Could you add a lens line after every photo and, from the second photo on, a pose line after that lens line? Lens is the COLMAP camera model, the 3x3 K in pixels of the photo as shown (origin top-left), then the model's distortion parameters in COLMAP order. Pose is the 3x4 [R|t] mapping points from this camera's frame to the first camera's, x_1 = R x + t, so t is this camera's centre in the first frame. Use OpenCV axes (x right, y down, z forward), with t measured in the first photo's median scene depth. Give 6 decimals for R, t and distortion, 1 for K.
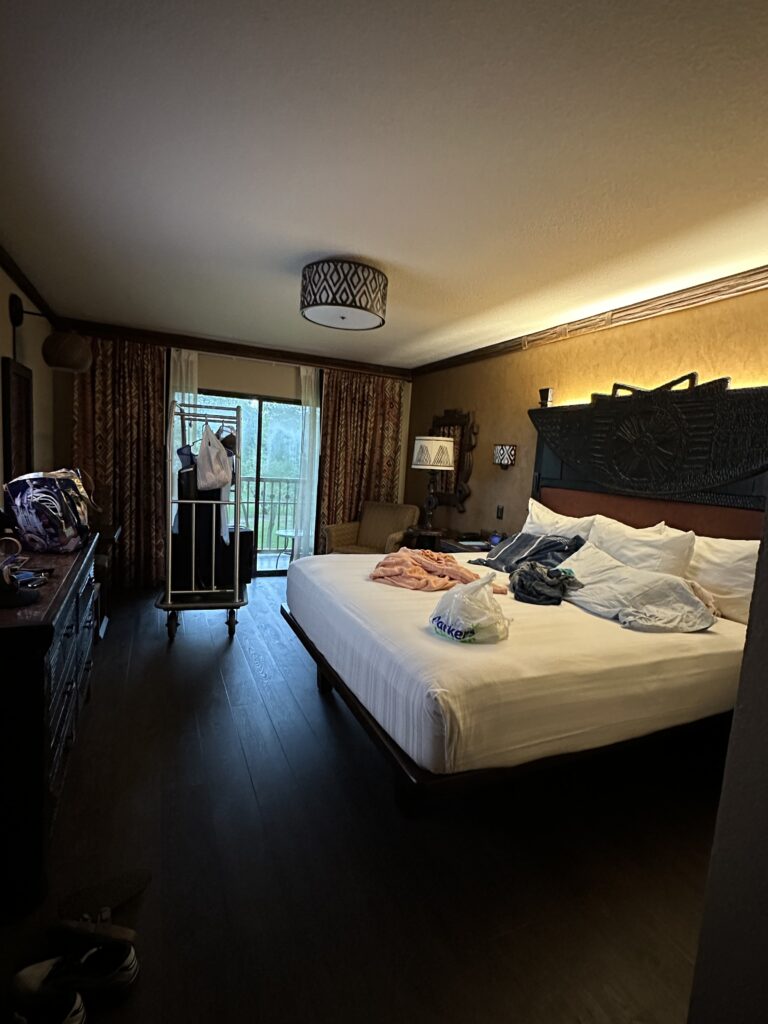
lens RADIAL K [[498.5, 0, 390.0], [0, 498.5, 511.3], [0, 0, 1]] dist [0.002107, 0.000150]
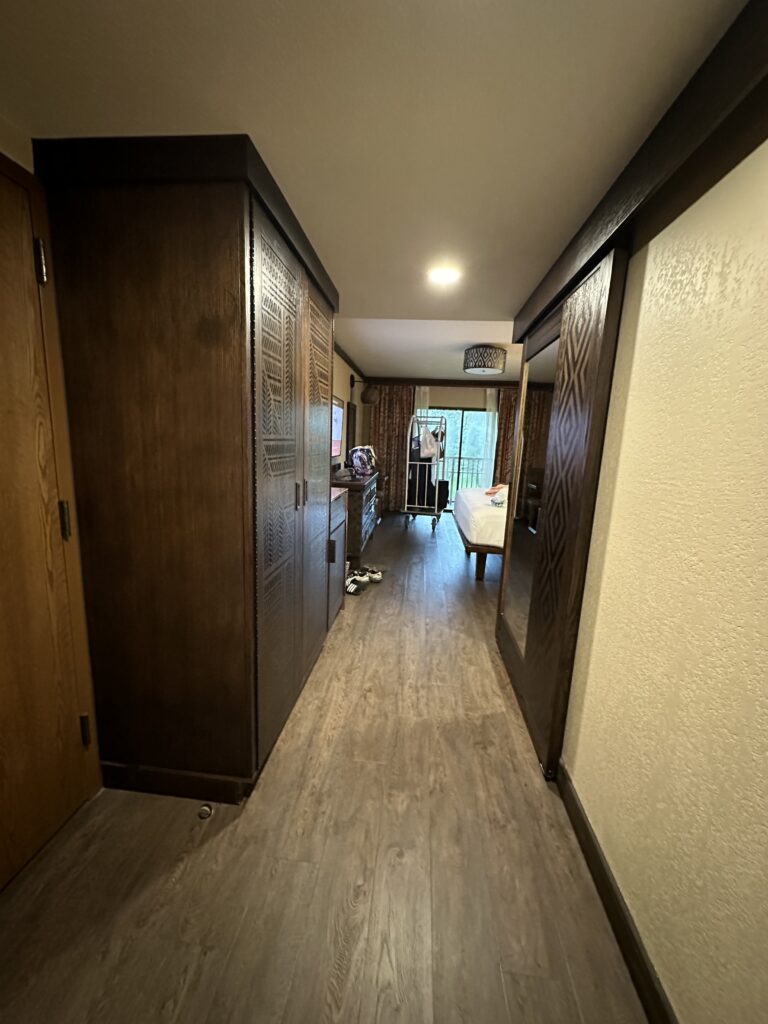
lens RADIAL K [[411.6, 0, 382.1], [0, 411.6, 513.6], [0, 0, 1]] dist [0.001554, 0.000013]
pose [[0.863224, 0.059936, -0.501251, 0.310558], [-0.039571, 0.997905, 0.051175, 0.094991], [0.503268, -0.024340, 0.863787, -0.504457]]
